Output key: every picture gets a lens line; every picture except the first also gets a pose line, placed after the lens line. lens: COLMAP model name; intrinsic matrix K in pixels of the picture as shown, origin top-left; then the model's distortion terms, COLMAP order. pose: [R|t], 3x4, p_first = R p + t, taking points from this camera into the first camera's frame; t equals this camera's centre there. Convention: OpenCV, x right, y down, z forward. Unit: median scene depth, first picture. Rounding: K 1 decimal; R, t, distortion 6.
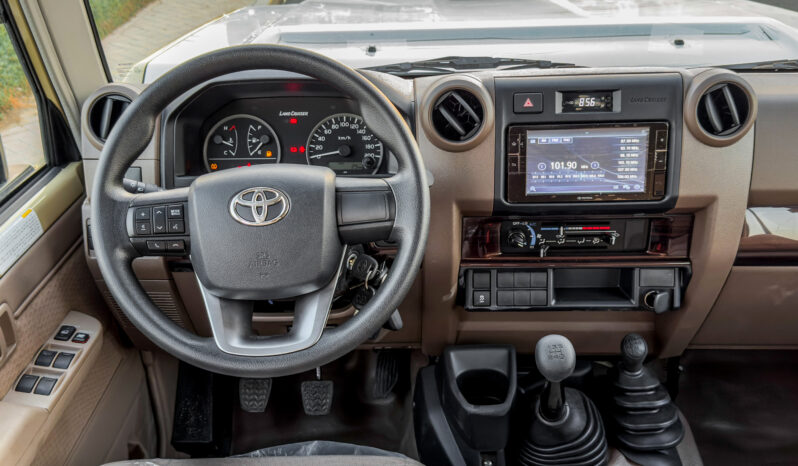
lens RADIAL K [[814.3, 0, 395.9], [0, 814.3, 237.7], [0, 0, 1]] dist [0.211744, -0.522204]
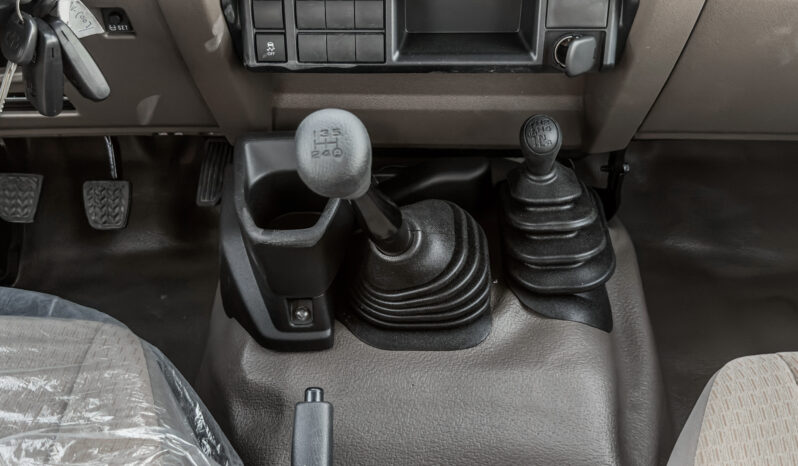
lens RADIAL K [[814.3, 0, 395.9], [0, 814.3, 237.7], [0, 0, 1]] dist [0.211744, -0.522204]
pose [[0.999897, 0.013268, -0.005536, 0.186851], [-0.011453, 0.967914, 0.251019, 0.054299], [0.008689, -0.250930, 0.967966, 0.395753]]
